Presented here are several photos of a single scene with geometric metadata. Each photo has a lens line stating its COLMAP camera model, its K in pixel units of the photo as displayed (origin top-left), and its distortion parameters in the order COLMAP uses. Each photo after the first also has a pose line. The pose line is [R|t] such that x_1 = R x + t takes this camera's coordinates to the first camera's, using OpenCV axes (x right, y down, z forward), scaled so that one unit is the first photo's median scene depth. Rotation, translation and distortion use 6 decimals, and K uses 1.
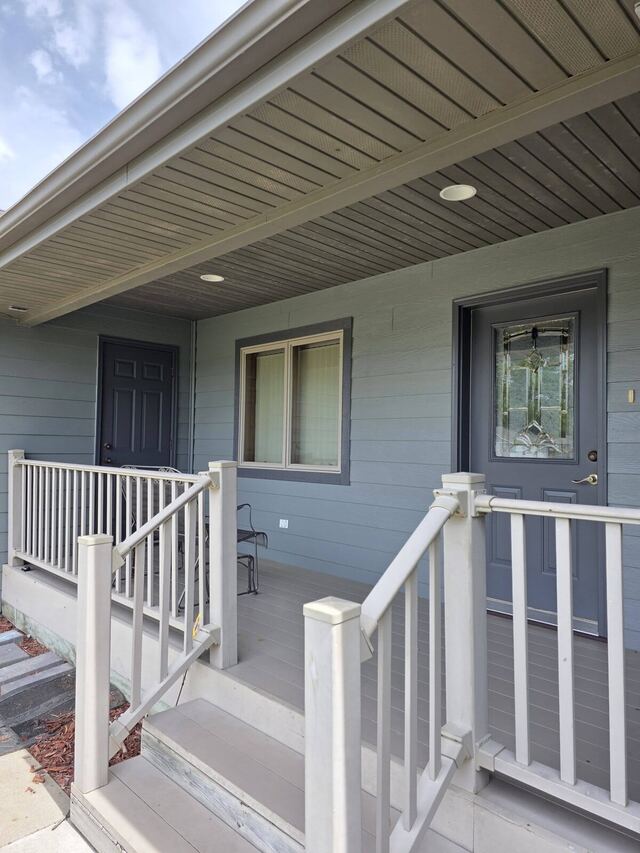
lens RADIAL K [[581.9, 0, 320.0], [0, 581.9, 426.5], [0, 0, 1]] dist [-0.006395, -0.004987]
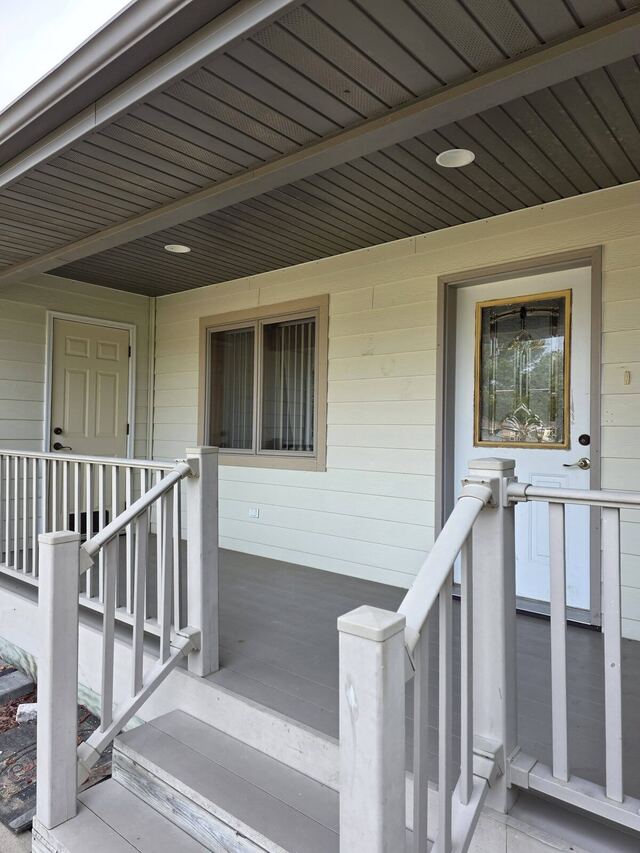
lens RADIAL K [[585.3, 0, 328.2], [0, 585.3, 423.3], [0, 0, 1]] dist [0.011417, -0.022986]
pose [[0.995719, 0.000550, 0.092429, -0.066015], [-0.002341, 0.999811, 0.019276, 0.006741], [-0.092401, -0.019410, 0.995533, 0.093587]]
